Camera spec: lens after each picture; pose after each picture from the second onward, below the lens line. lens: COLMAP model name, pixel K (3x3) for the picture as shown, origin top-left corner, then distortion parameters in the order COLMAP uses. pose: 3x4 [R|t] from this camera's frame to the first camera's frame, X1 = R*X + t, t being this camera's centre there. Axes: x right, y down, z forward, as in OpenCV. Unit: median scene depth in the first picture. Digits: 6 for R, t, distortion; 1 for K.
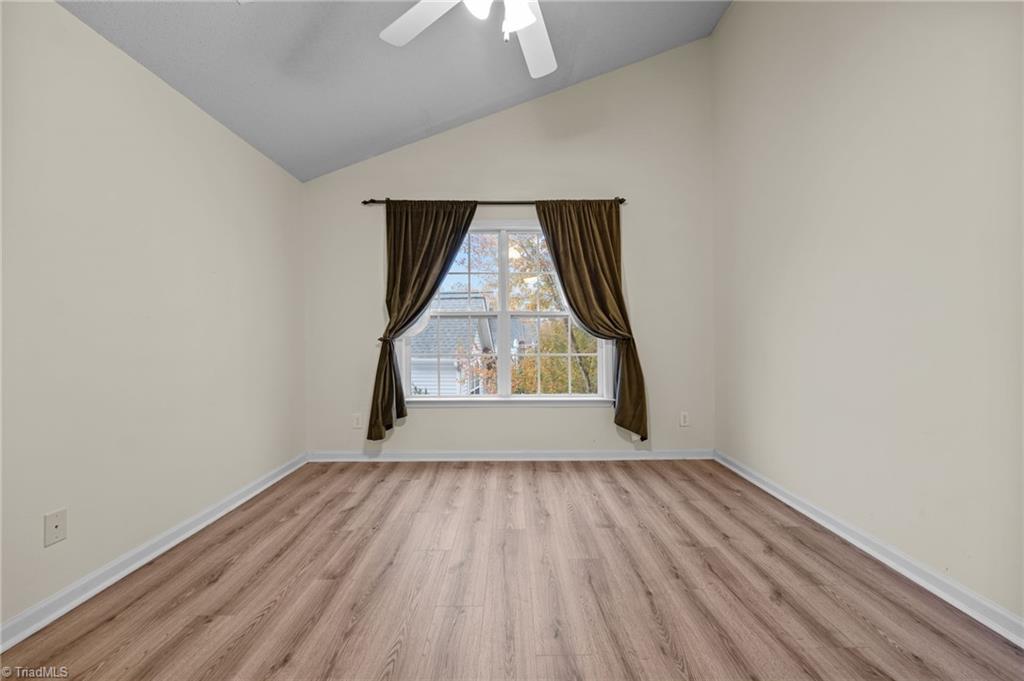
lens RADIAL K [[414.0, 0, 512.0], [0, 414.0, 341.4], [0, 0, 1]] dist [0.000994, -0.000512]
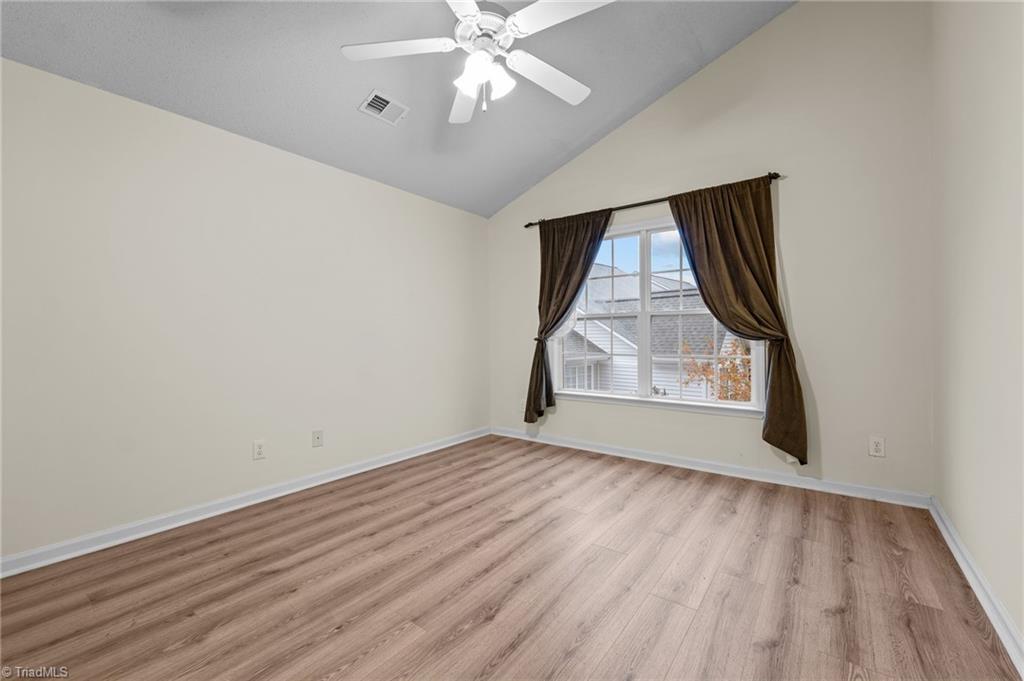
lens RADIAL K [[414.0, 0, 510.5], [0, 414.0, 339.1], [0, 0, 1]] dist [0.000994, -0.000512]
pose [[0.800501, 0.002824, -0.599324, 0.343211], [-0.005159, 0.999984, -0.002179, -0.002229], [0.599309, 0.004836, 0.800503, 0.003286]]
